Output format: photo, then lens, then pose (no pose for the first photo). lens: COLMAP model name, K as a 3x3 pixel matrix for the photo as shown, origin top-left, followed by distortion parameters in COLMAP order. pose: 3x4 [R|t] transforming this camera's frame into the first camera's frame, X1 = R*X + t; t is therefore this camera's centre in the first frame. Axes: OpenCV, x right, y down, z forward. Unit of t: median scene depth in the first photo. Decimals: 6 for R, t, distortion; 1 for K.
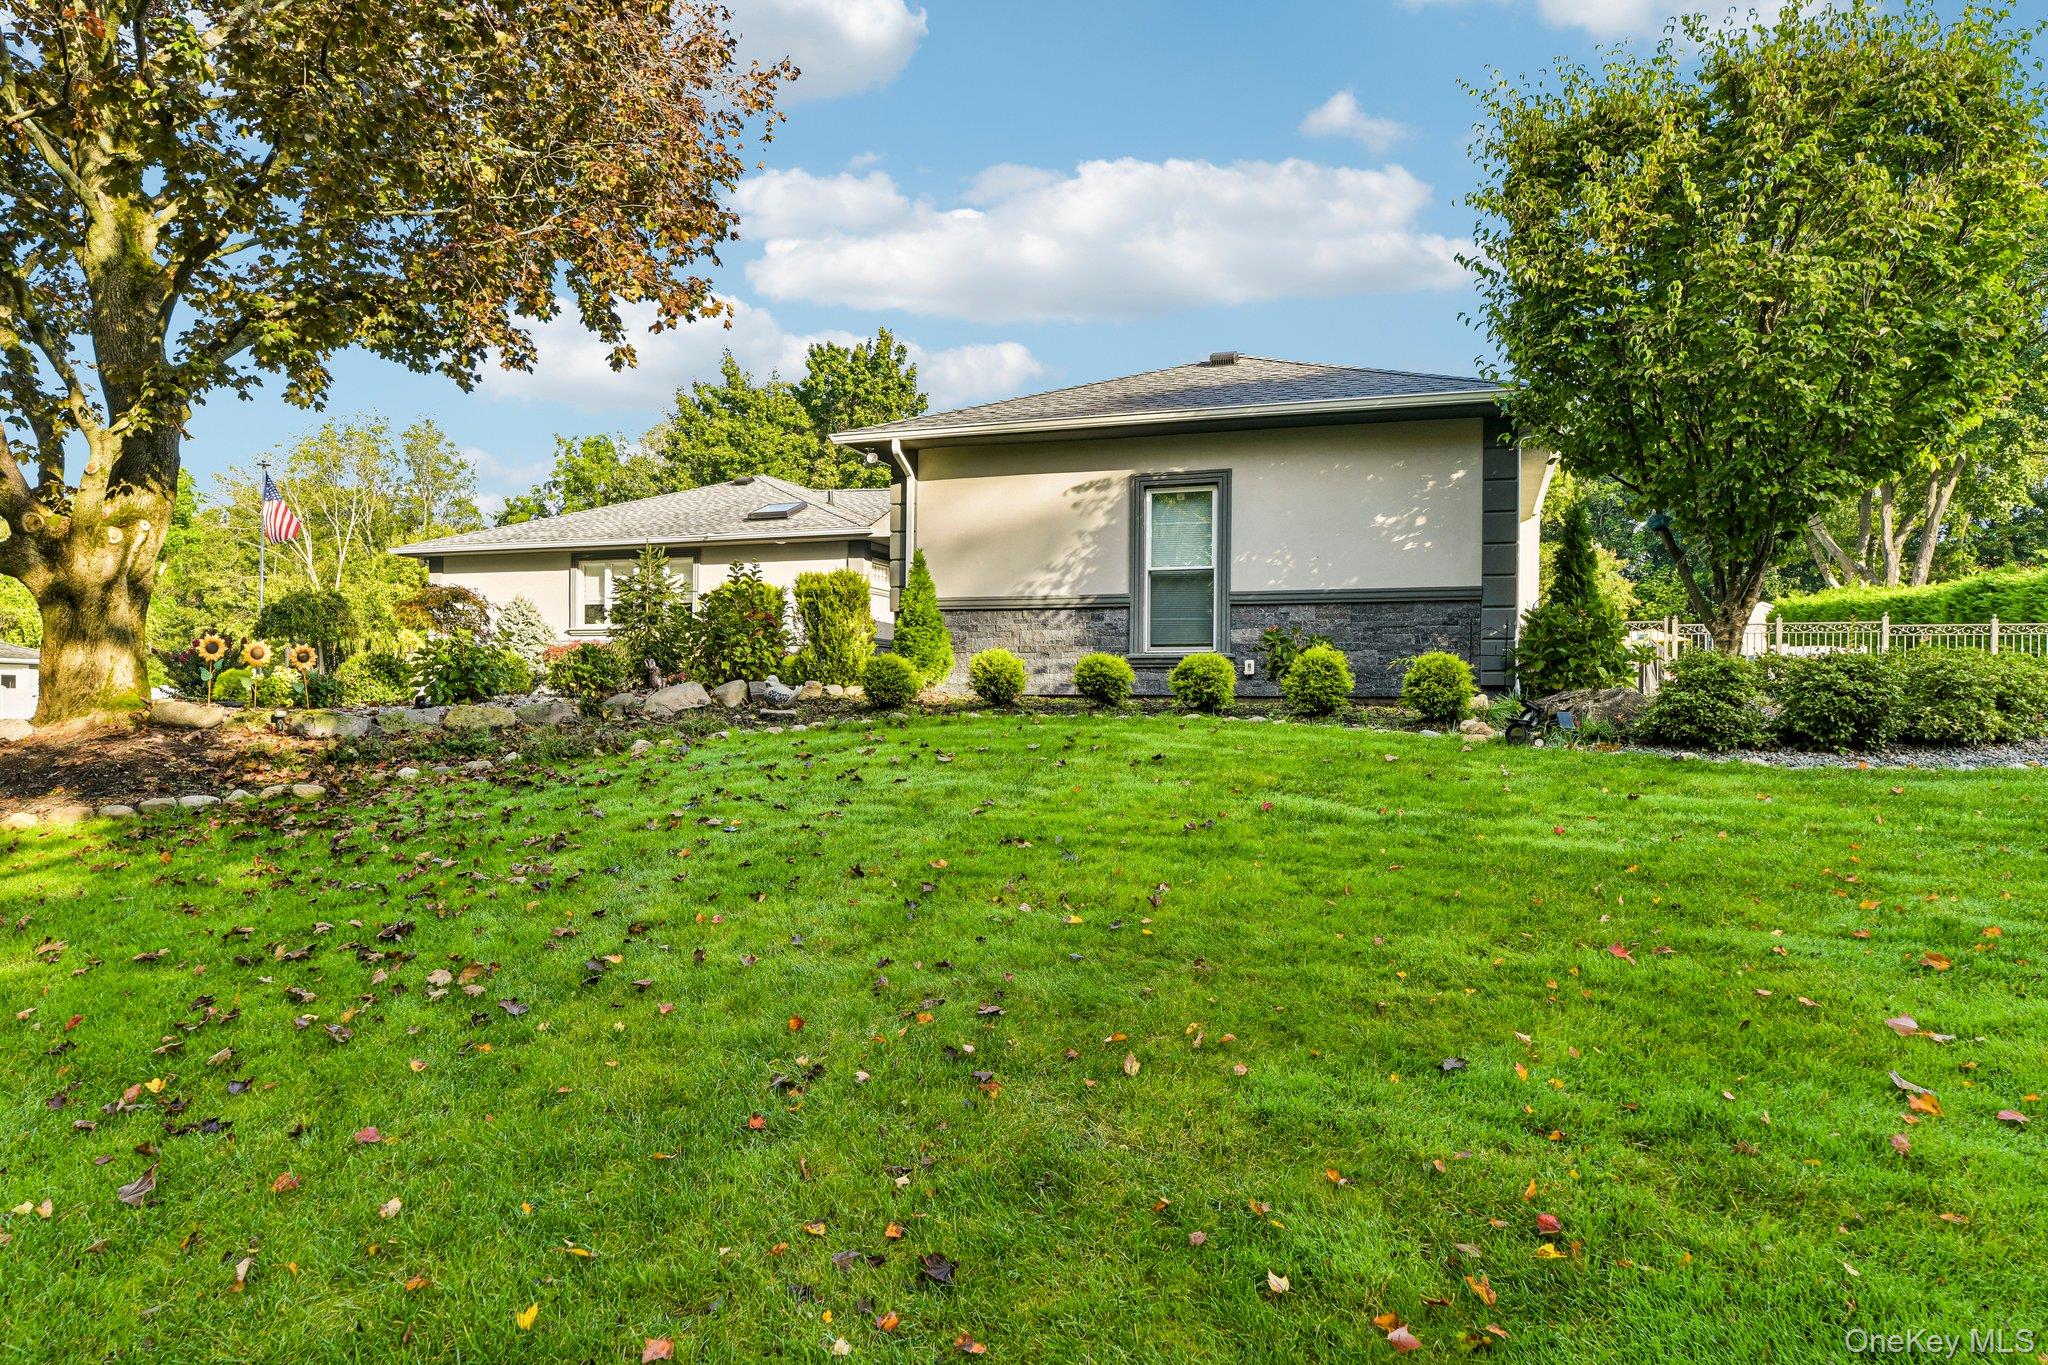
lens RADIAL K [[1397.2, 0, 1024.6], [0, 1397.2, 680.2], [0, 0, 1]] dist [-0.001909, -0.000323]
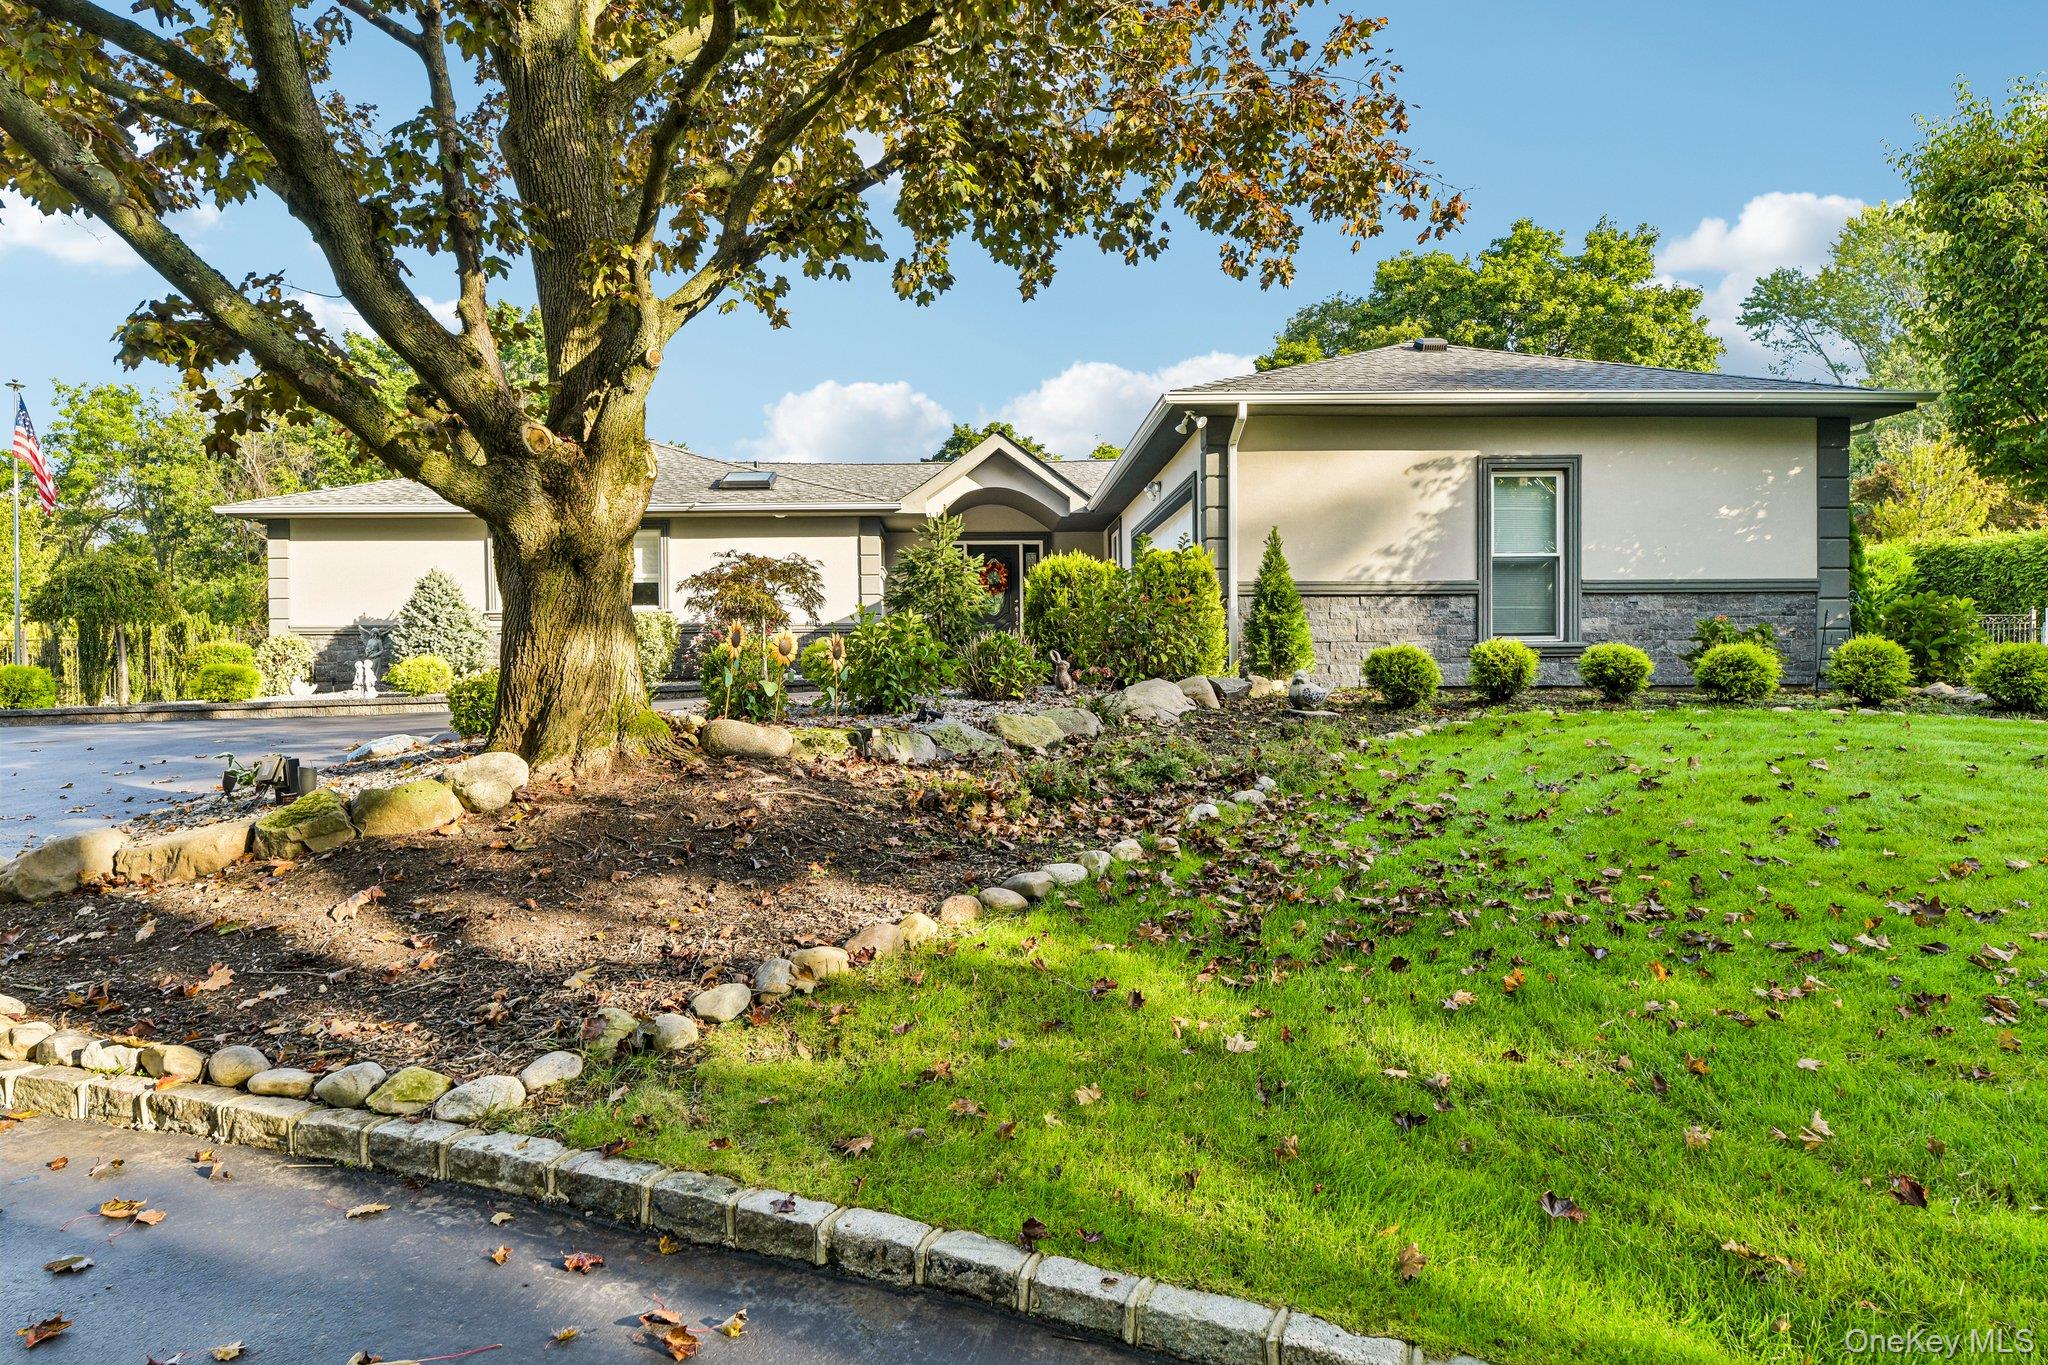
lens RADIAL K [[1323.2, 0, 1023.9], [0, 1323.2, 682.3], [0, 0, 1]] dist [-0.002495, 0.000359]
pose [[0.927265, -0.012973, 0.374181, -0.551764], [0.008040, 0.999859, 0.014742, -0.007760], [-0.374320, -0.010661, 0.927238, 0.274754]]
